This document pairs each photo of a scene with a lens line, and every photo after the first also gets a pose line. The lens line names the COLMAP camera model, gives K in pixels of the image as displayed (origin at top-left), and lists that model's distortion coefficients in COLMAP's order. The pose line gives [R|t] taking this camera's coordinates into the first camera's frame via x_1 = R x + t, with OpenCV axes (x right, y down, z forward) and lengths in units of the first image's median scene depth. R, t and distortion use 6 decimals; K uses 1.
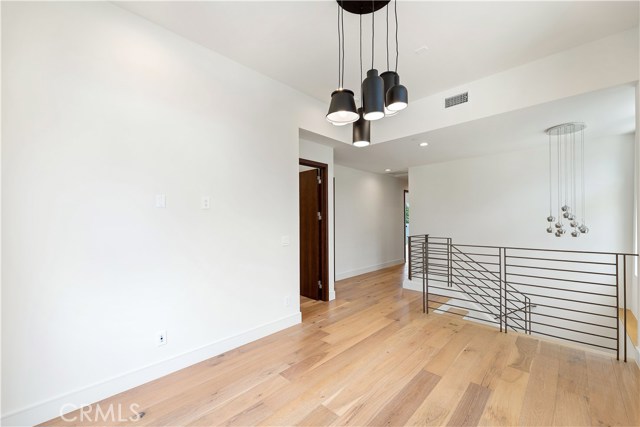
lens RADIAL K [[259.7, 0, 318.6], [0, 259.7, 217.8], [0, 0, 1]] dist [0.004162, -0.003178]
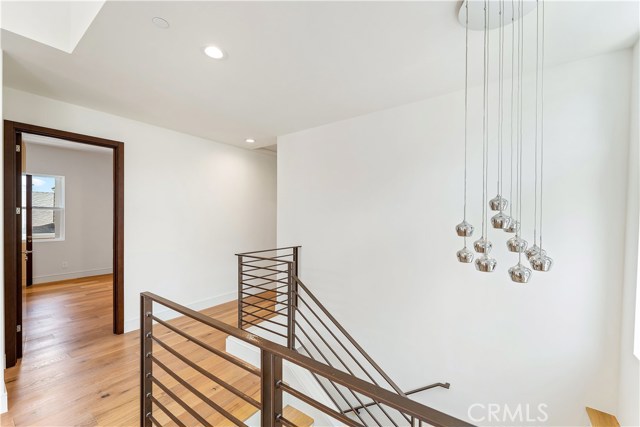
lens RADIAL K [[259.7, 0, 322.0], [0, 259.7, 215.0], [0, 0, 1]] dist [0.004162, -0.003178]
pose [[0.990192, 0.015579, 0.138840, 0.626438], [-0.015362, 0.999879, -0.002633, -0.013445], [-0.138864, 0.000474, 0.990311, 0.641567]]
